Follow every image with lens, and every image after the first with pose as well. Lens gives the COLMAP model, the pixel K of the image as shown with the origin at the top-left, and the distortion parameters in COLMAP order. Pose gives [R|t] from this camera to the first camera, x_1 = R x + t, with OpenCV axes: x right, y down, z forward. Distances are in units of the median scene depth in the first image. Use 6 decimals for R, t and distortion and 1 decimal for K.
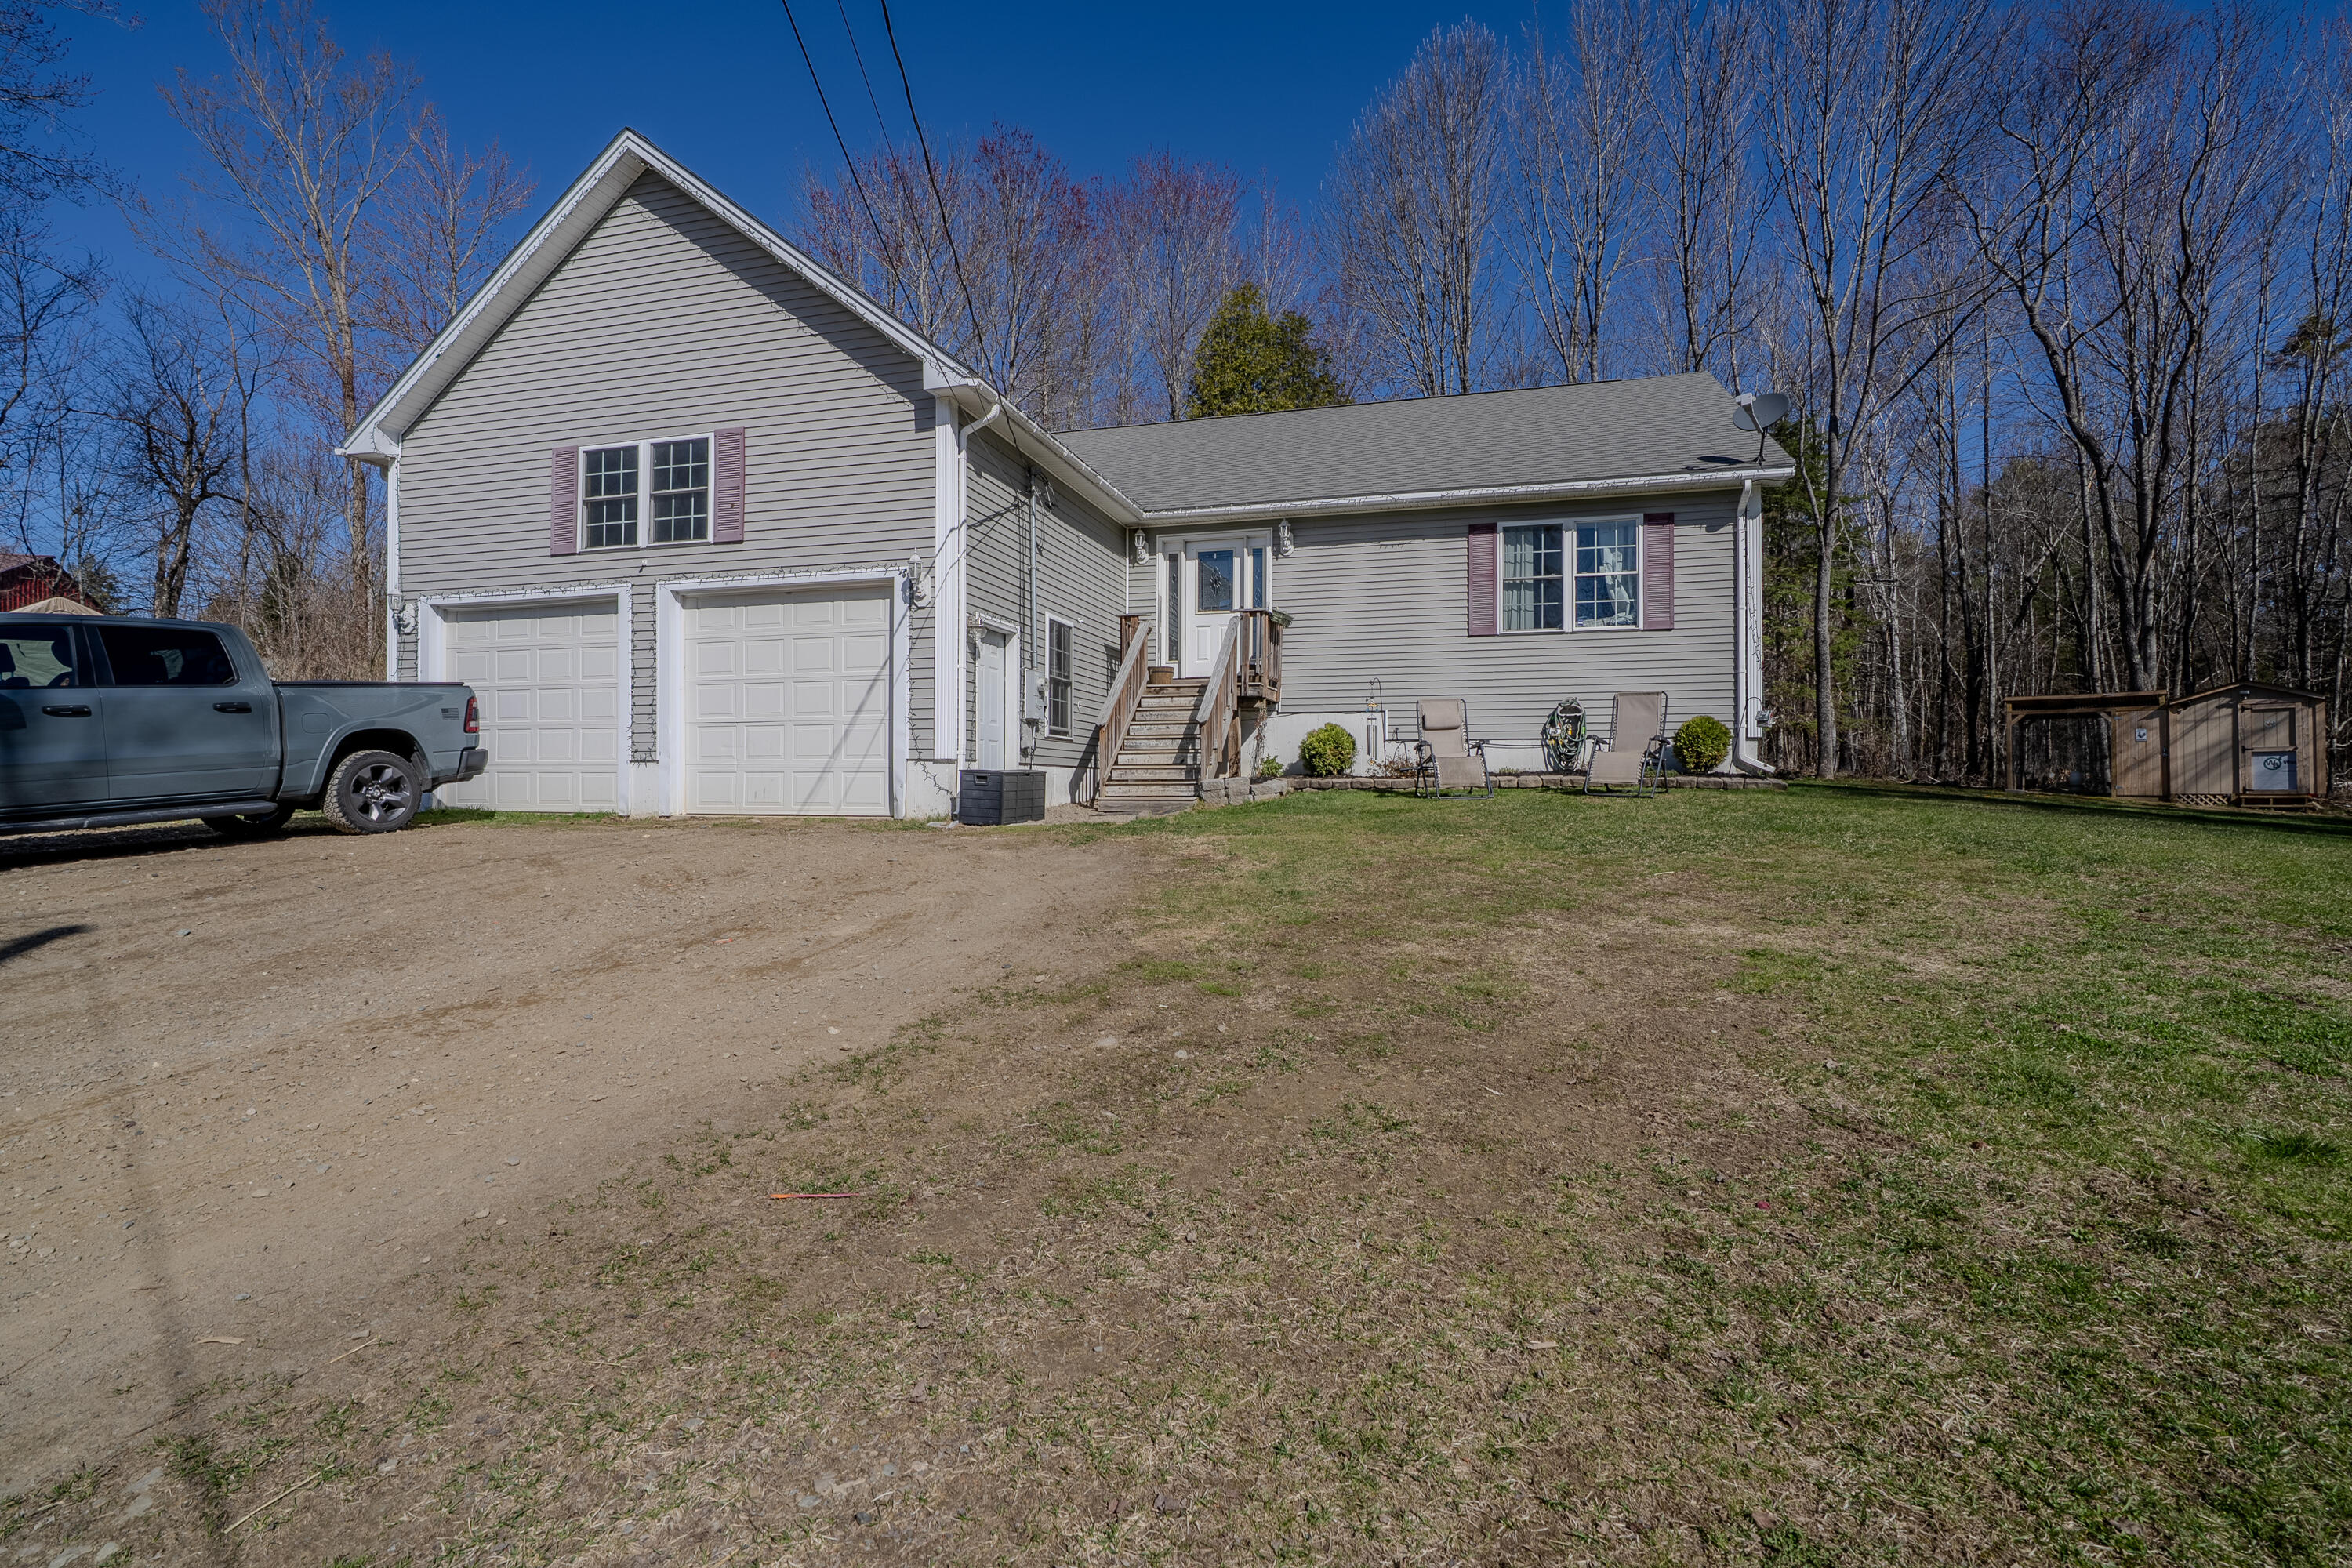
lens RADIAL K [[1083.1, 0, 1176.0], [0, 1083.1, 784.0], [0, 0, 1]] dist [-0.003360, 0.000011]
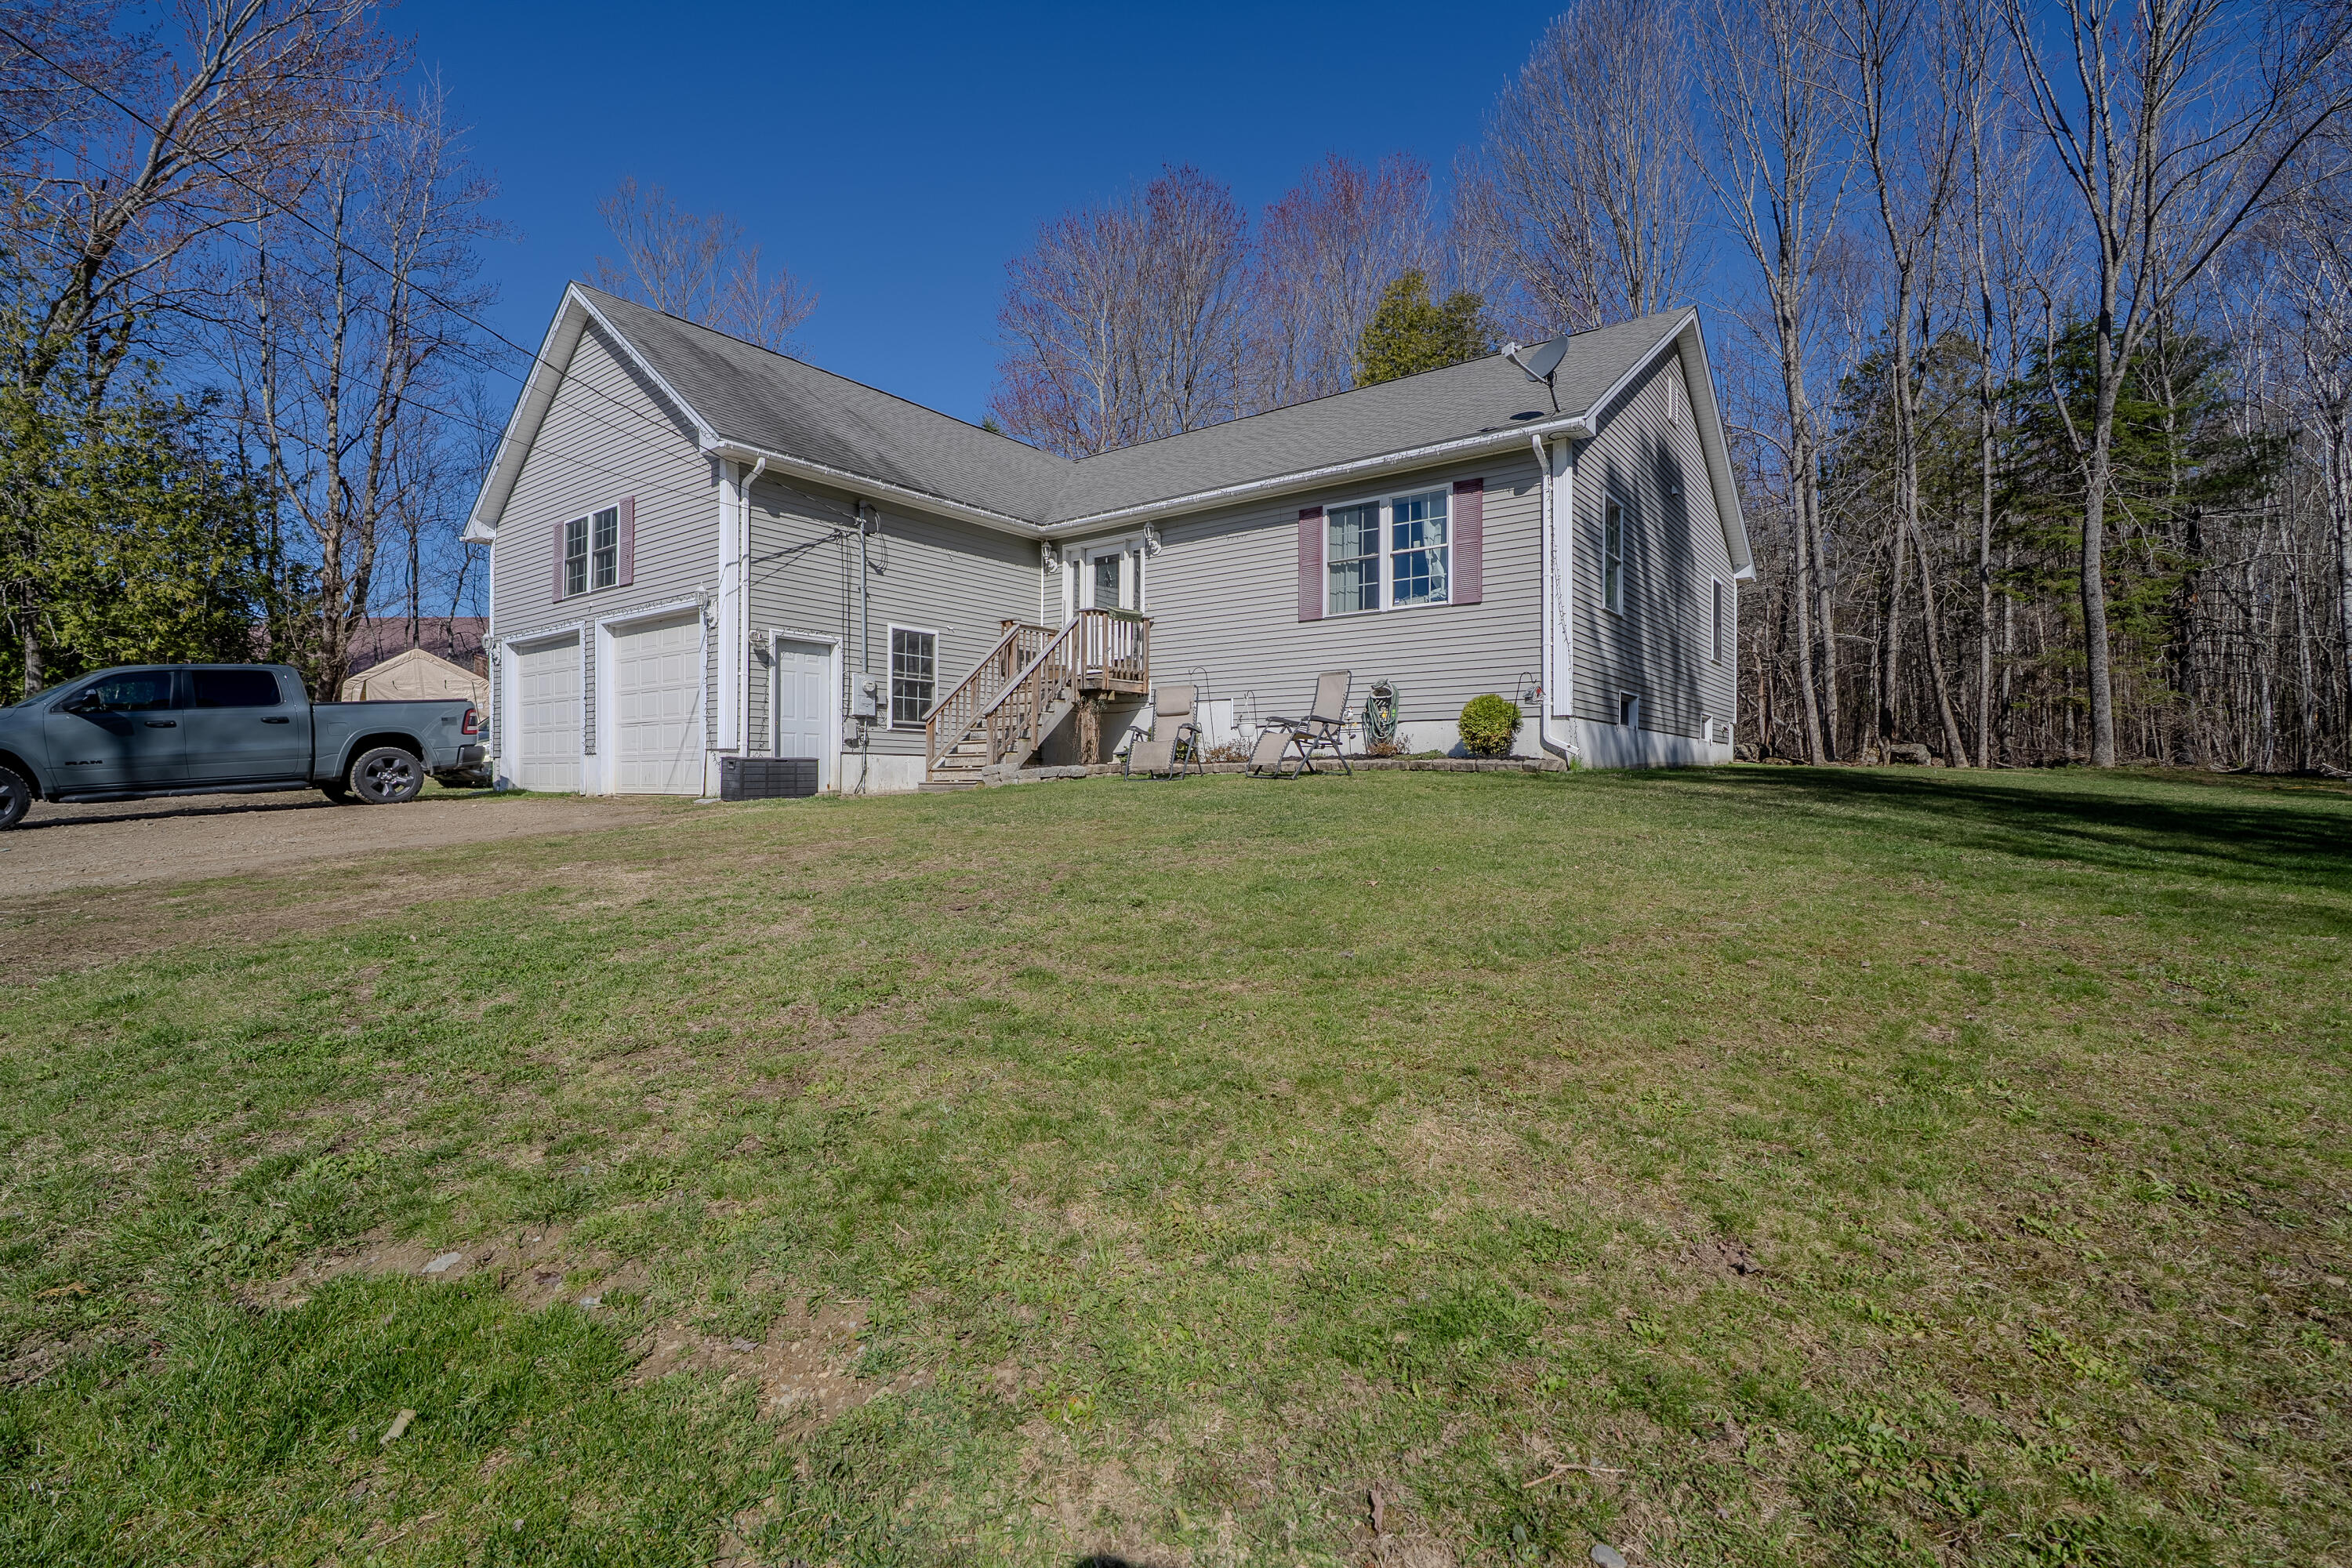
lens RADIAL K [[1052.8, 0, 1176.0], [0, 1052.8, 784.0], [0, 0, 1]] dist [-0.003491, -0.000280]
pose [[0.928341, 0.000399, -0.371730, 0.549104], [0.001089, 0.999992, 0.003792, 0.009902], [0.371728, -0.003925, 0.928333, 0.056784]]
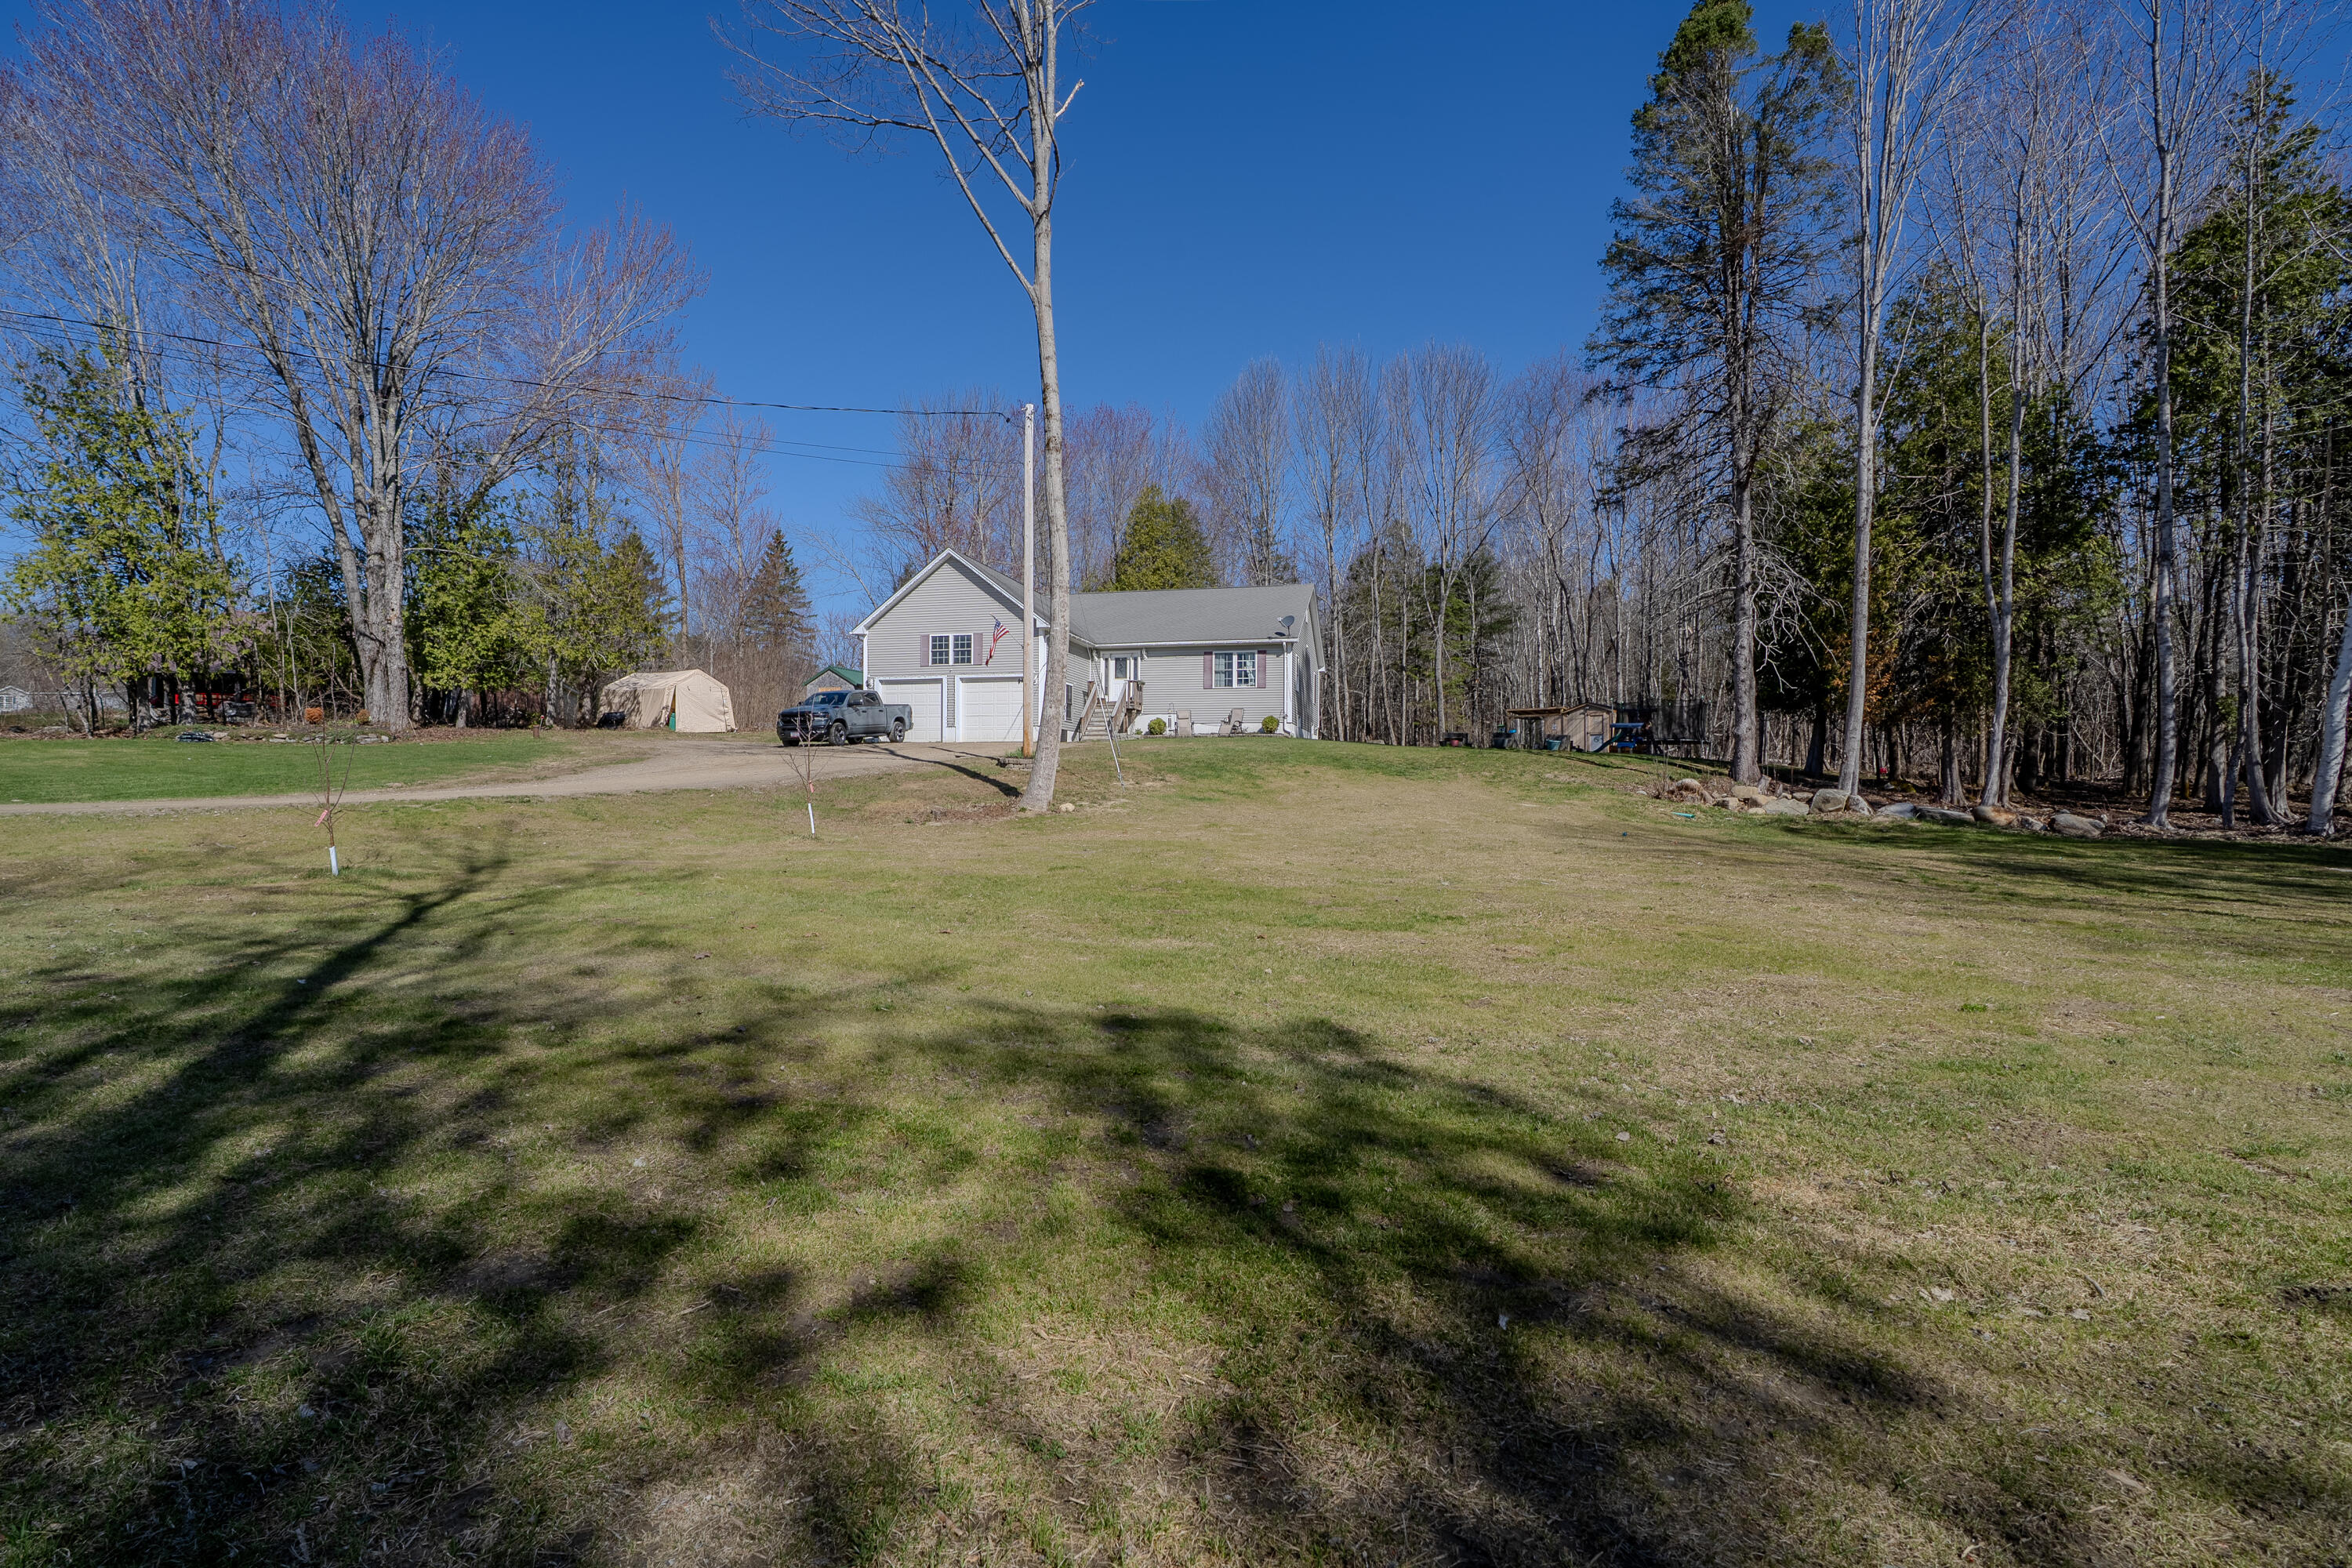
lens RADIAL K [[1083.1, 0, 1176.0], [0, 1083.1, 784.0], [0, 0, 1]] dist [-0.003360, 0.000011]
pose [[0.999255, 0.003391, 0.038442, 0.081666], [-0.003259, 0.999989, -0.003487, 0.144382], [-0.038453, 0.003359, 0.999255, -2.089415]]
